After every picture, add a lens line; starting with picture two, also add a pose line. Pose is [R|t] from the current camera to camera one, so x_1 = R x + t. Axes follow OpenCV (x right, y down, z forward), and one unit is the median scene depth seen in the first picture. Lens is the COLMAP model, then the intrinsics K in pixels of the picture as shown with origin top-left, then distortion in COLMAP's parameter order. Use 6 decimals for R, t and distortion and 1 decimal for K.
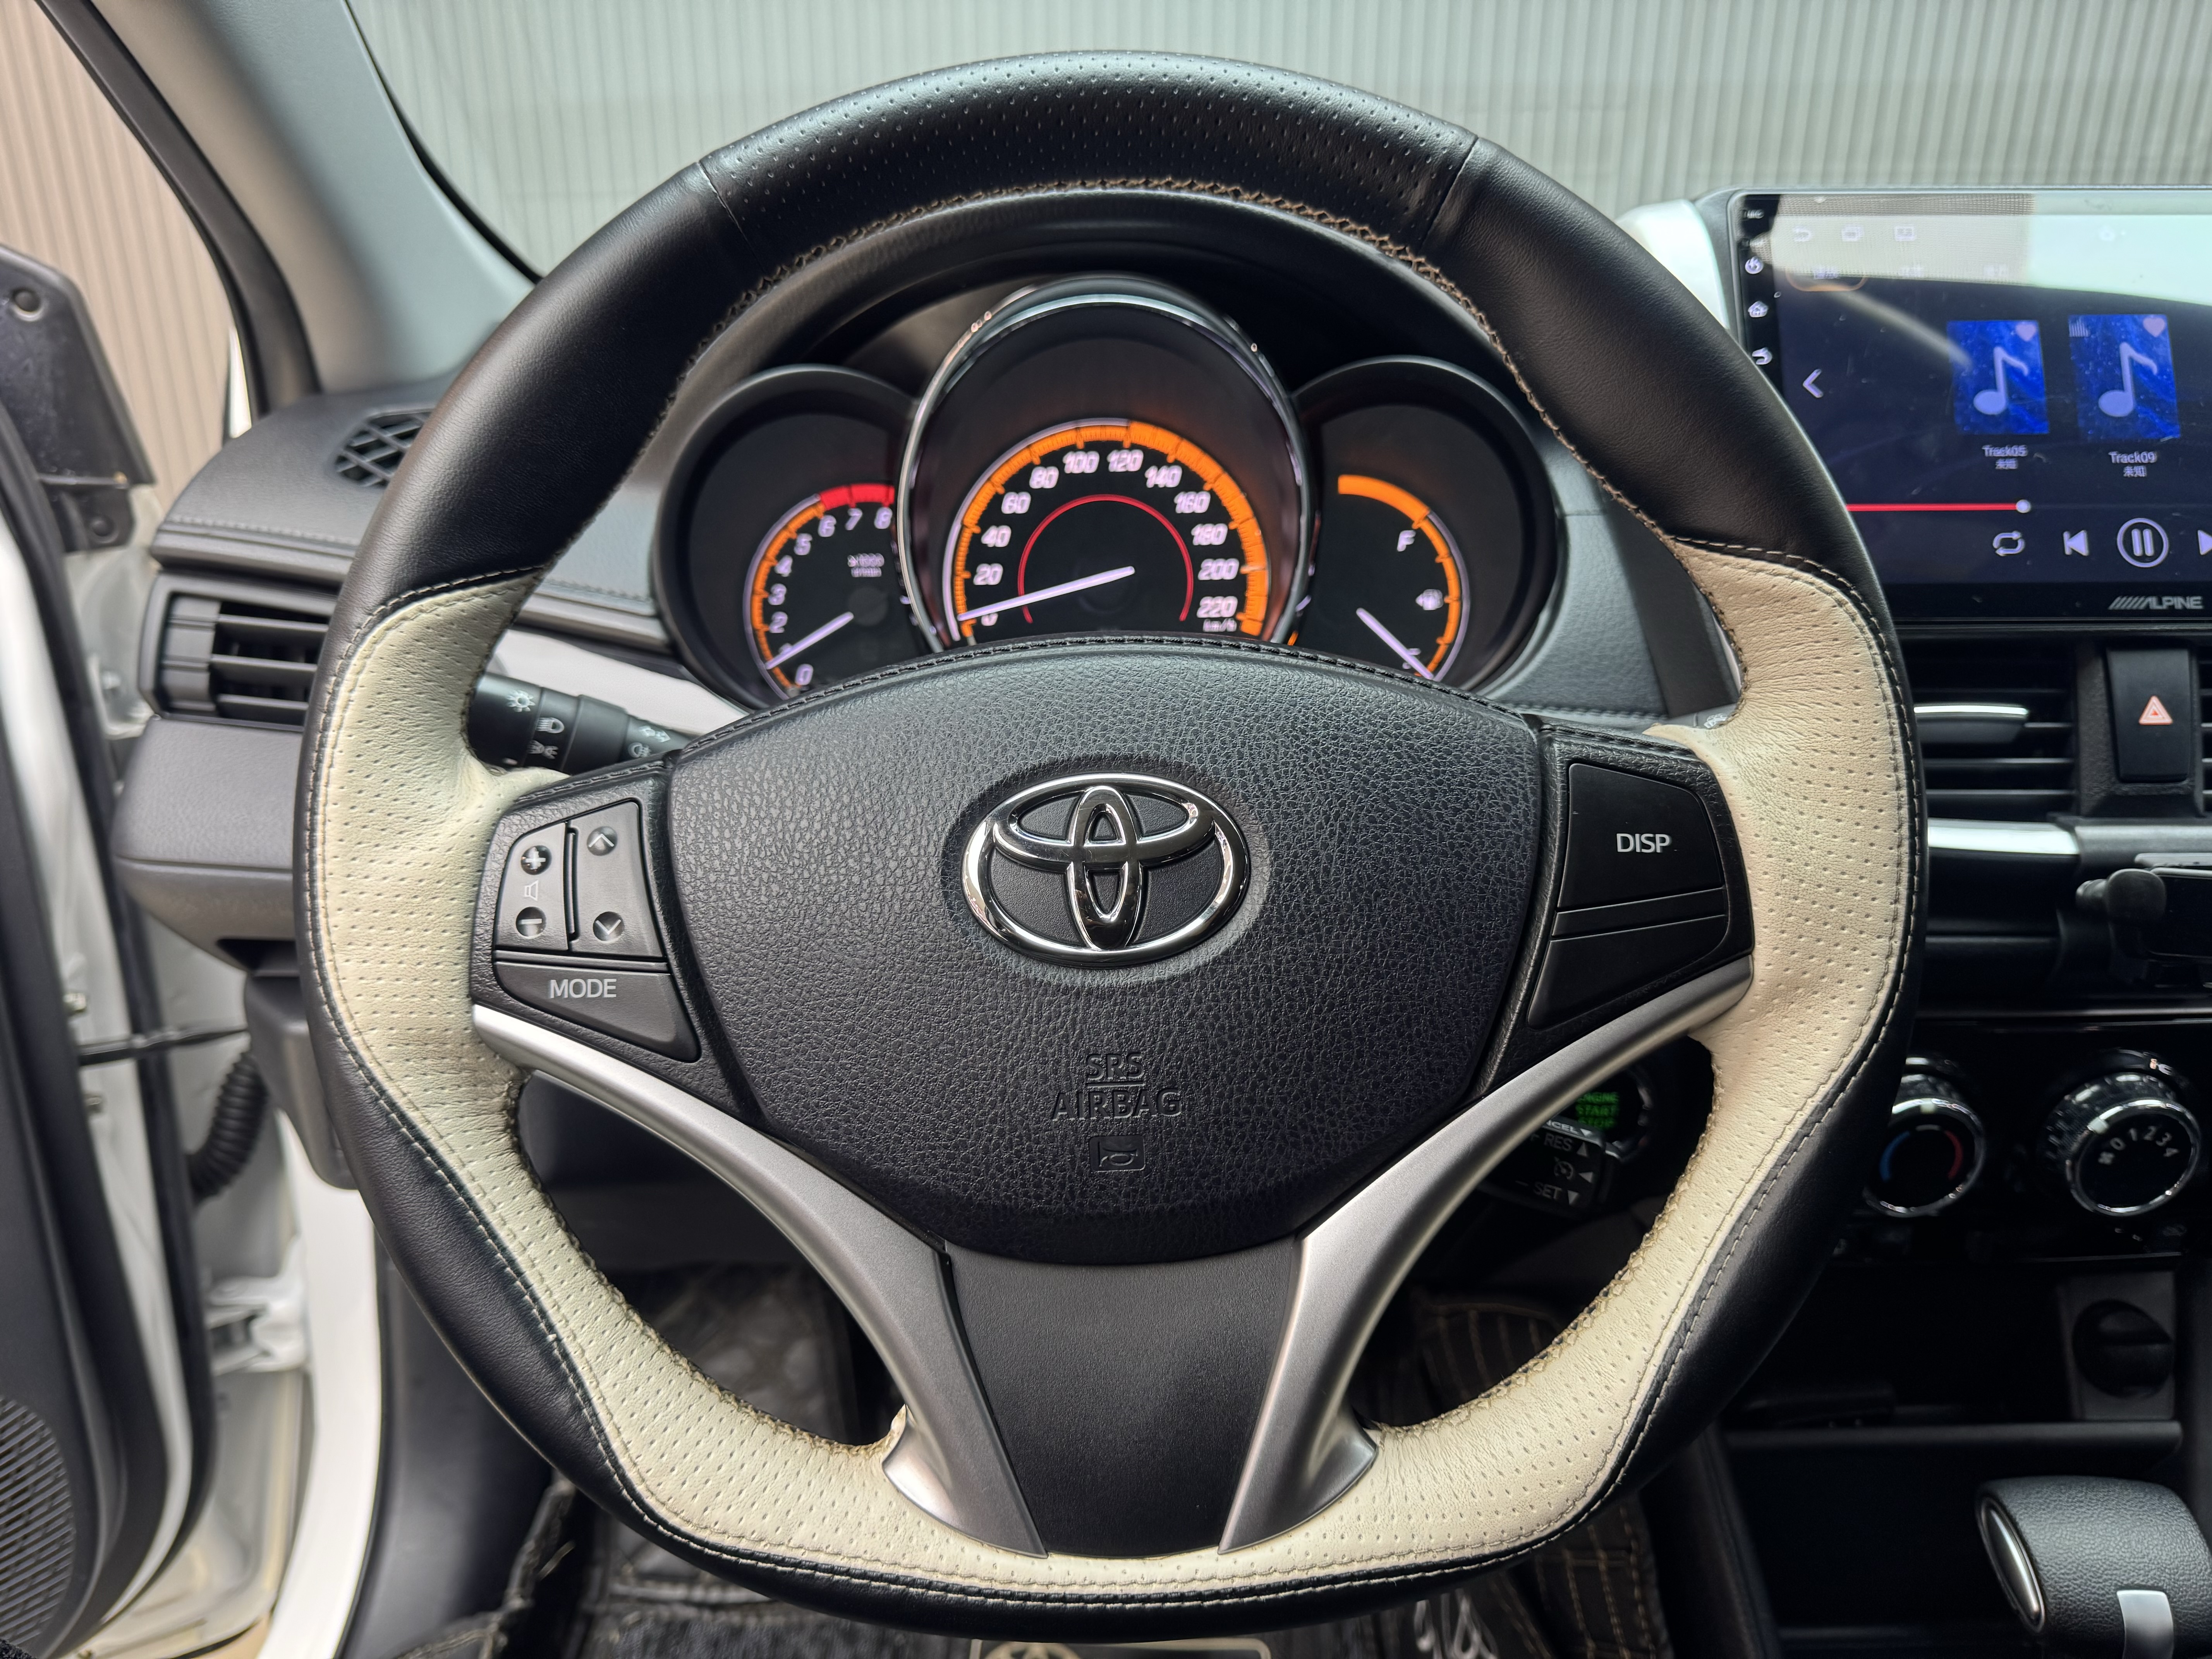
lens RADIAL K [[1556.5, 0, 1128.5], [0, 1556.5, 821.1], [0, 0, 1]] dist [0.186951, -0.329421]
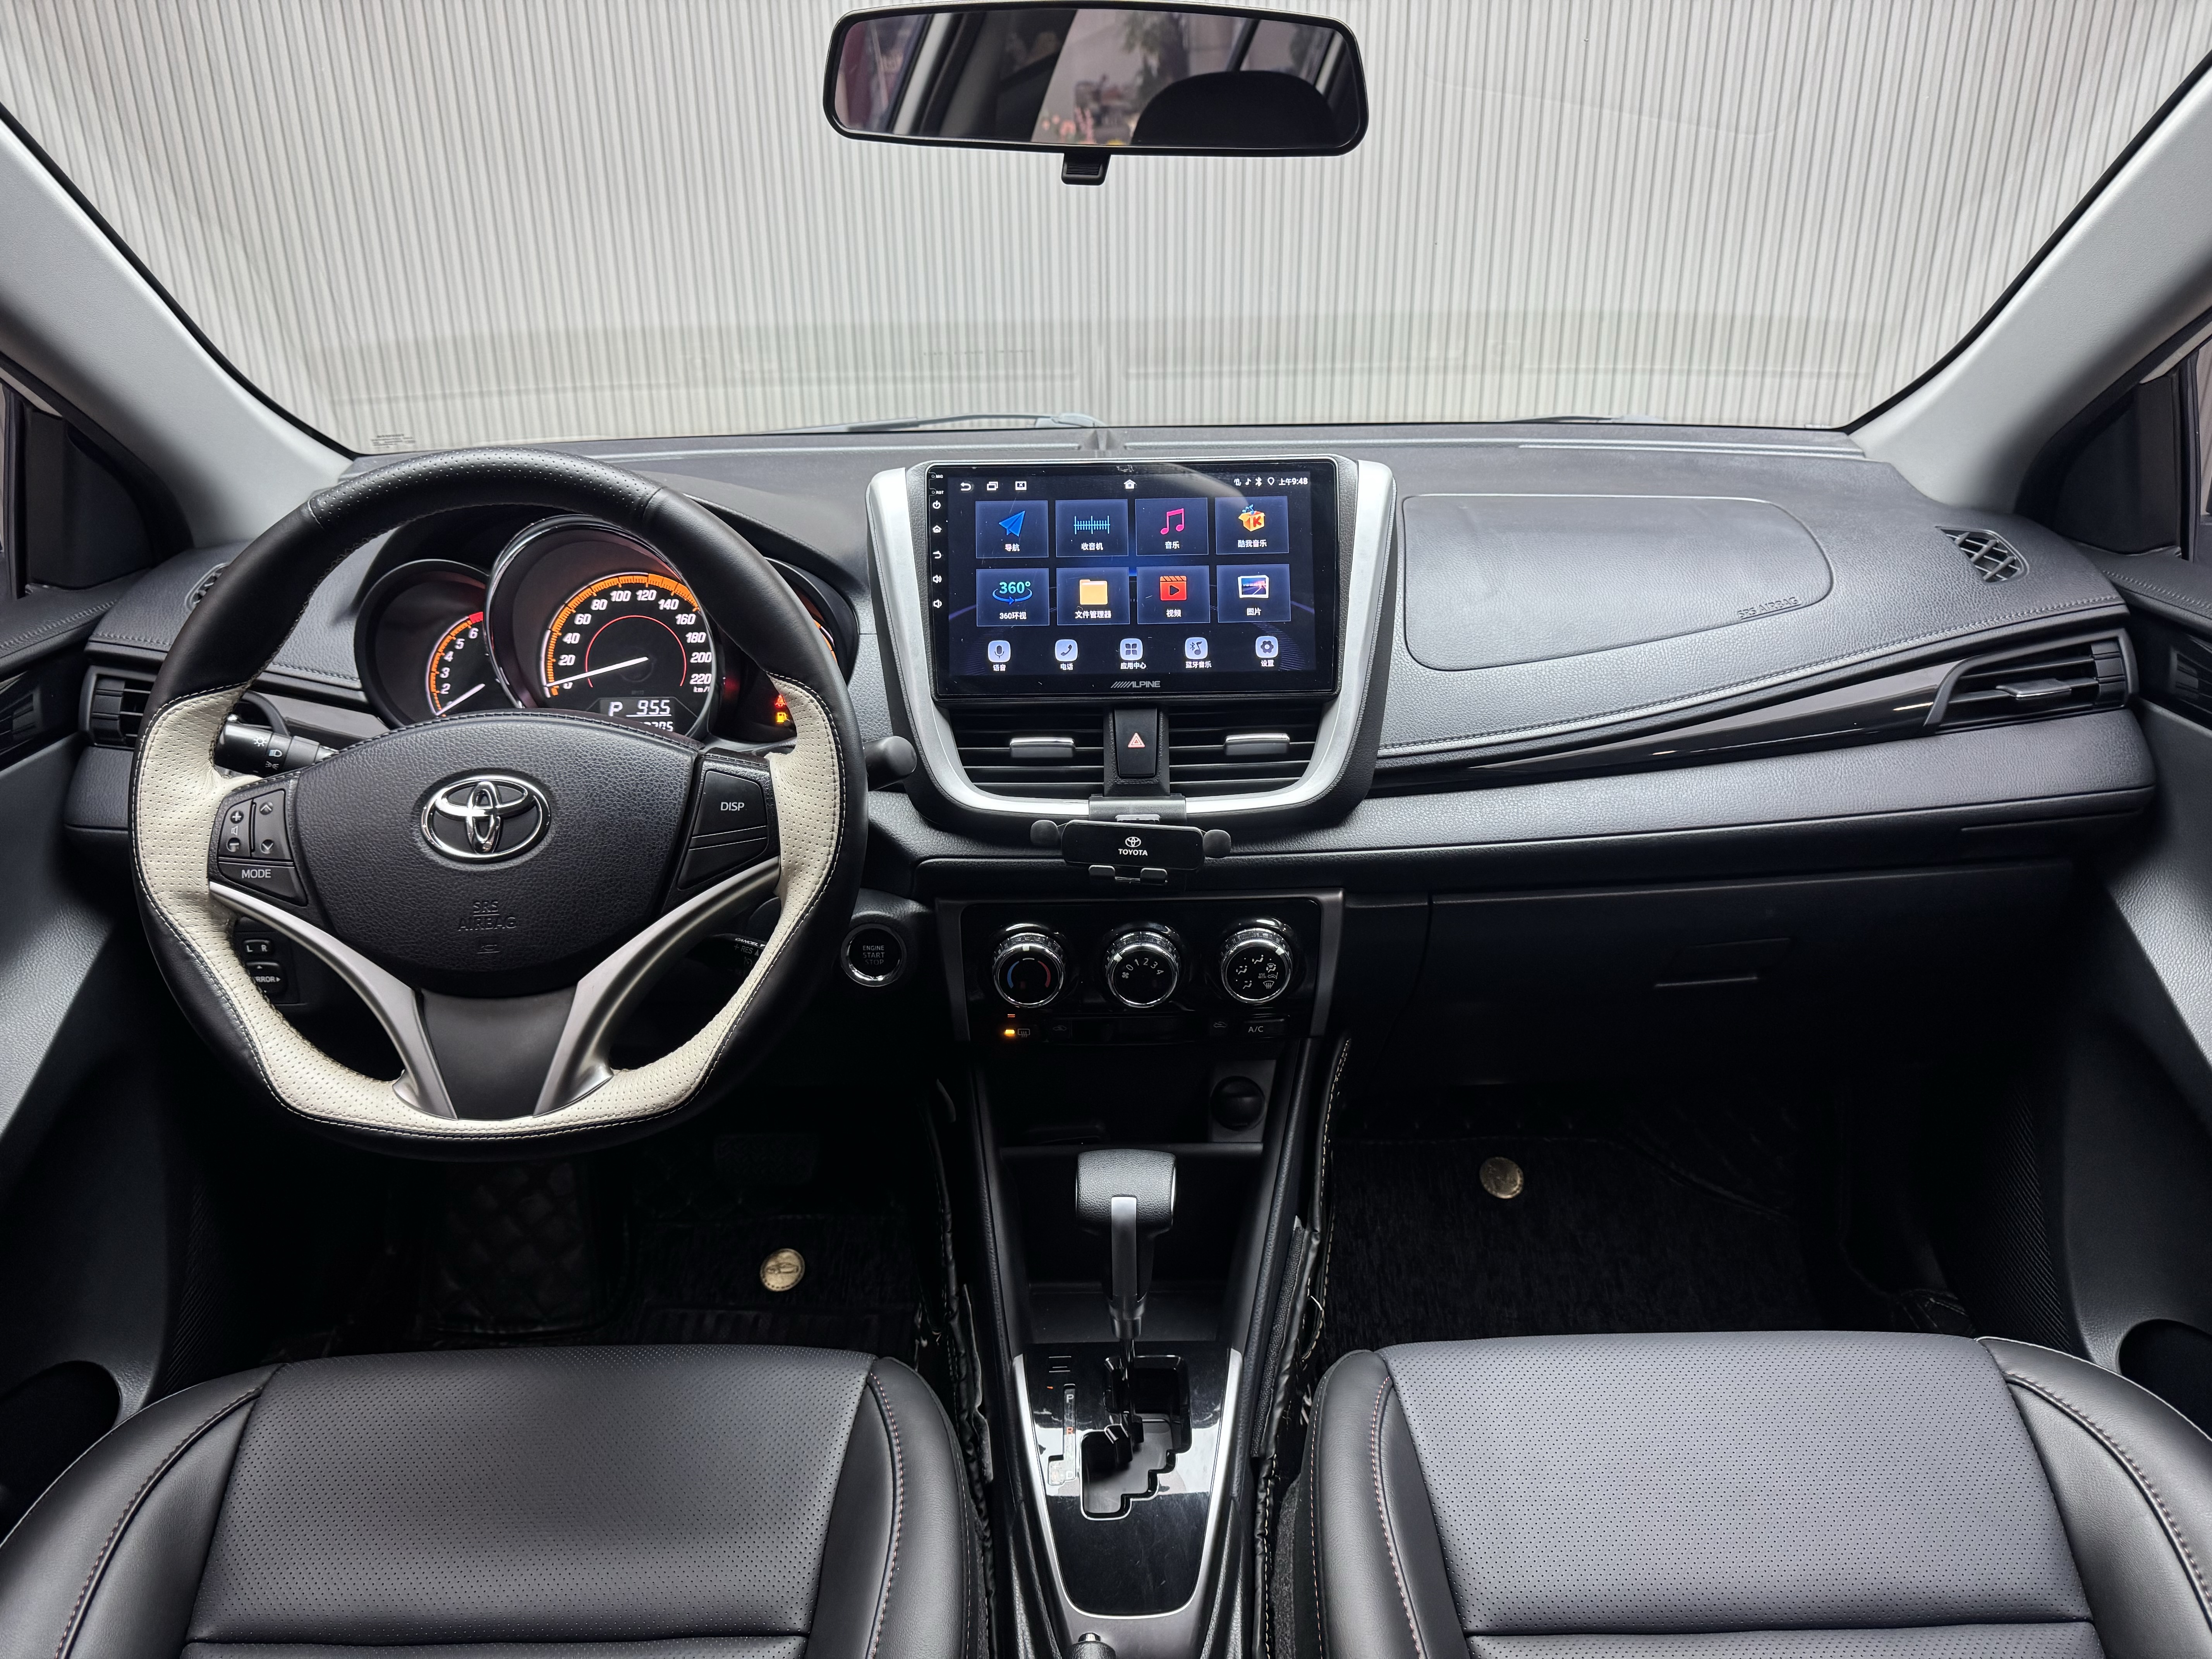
lens RADIAL K [[1556.5, 0, 1128.5], [0, 1556.5, 821.1], [0, 0, 1]] dist [0.186951, -0.329421]
pose [[0.999874, -0.005179, -0.015035, 0.558906], [0.005237, 0.999979, 0.003802, 0.017577], [0.015015, -0.003881, 0.999880, -0.750614]]
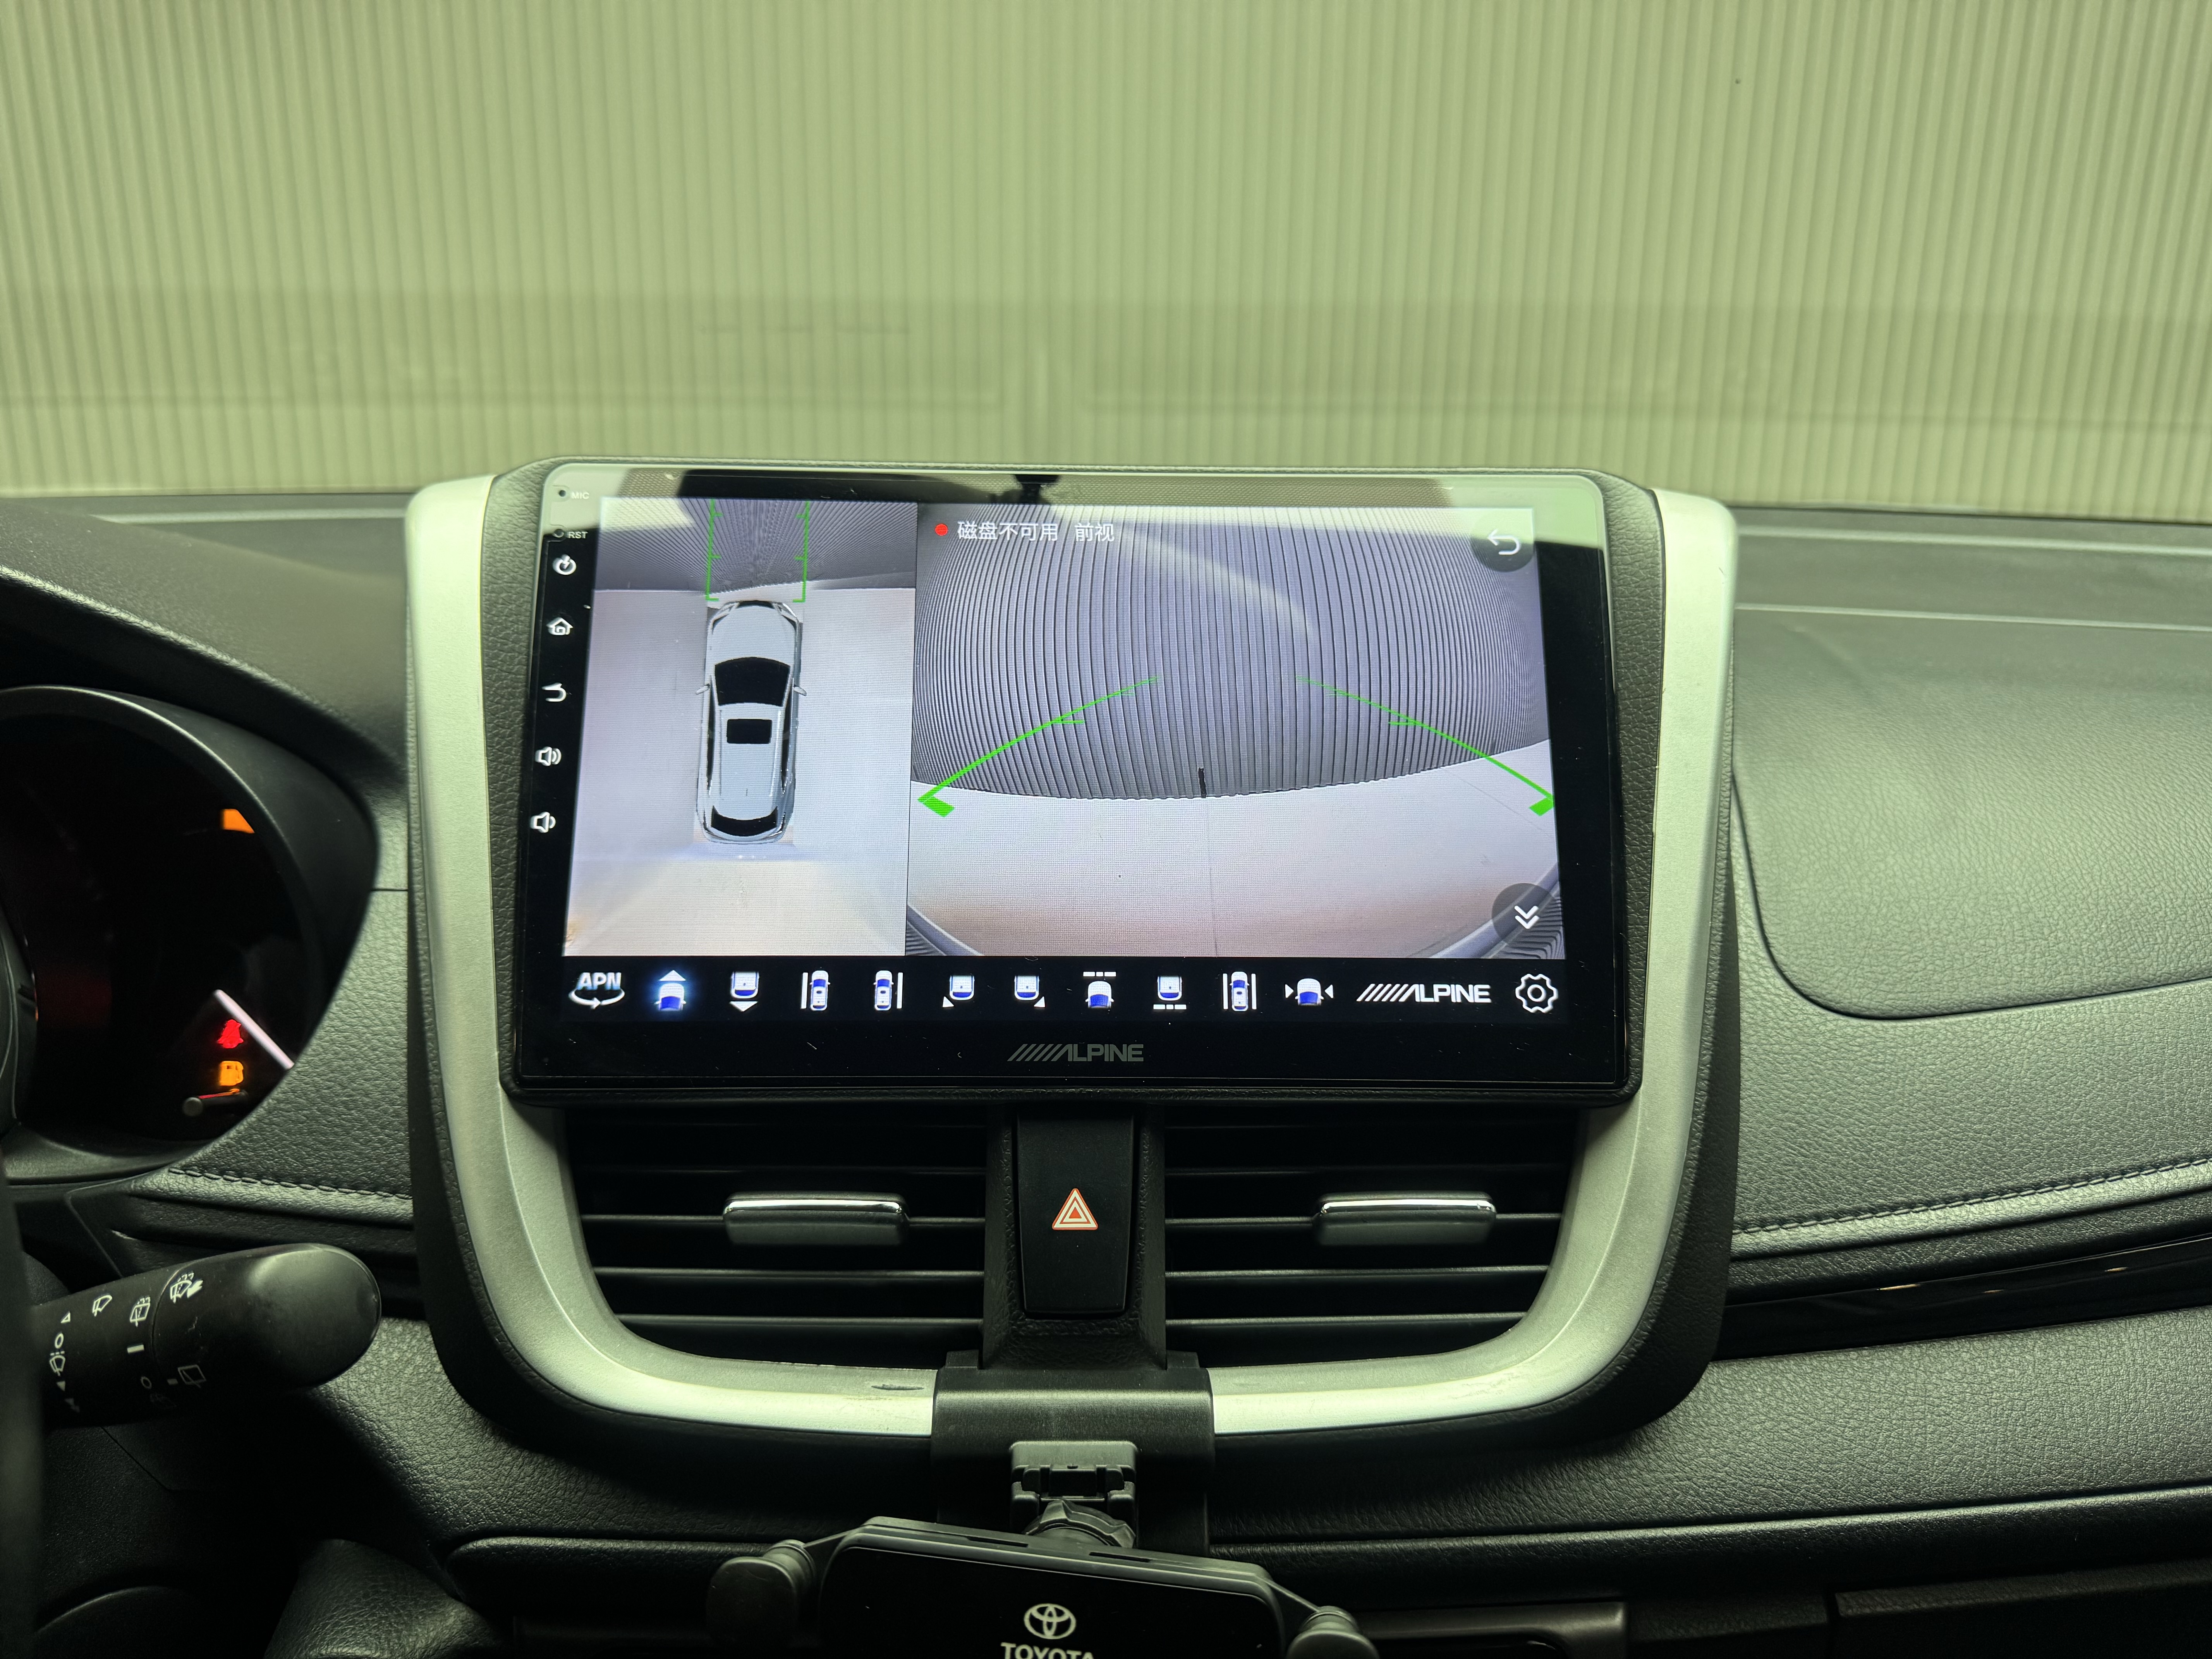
lens RADIAL K [[1556.5, 0, 1128.5], [0, 1556.5, 821.1], [0, 0, 1]] dist [0.186951, -0.329421]
pose [[0.999848, 0.015592, 0.007840, 0.556349], [-0.014718, 0.994748, -0.101287, -0.142397], [-0.009378, 0.101156, 0.994826, 0.251635]]
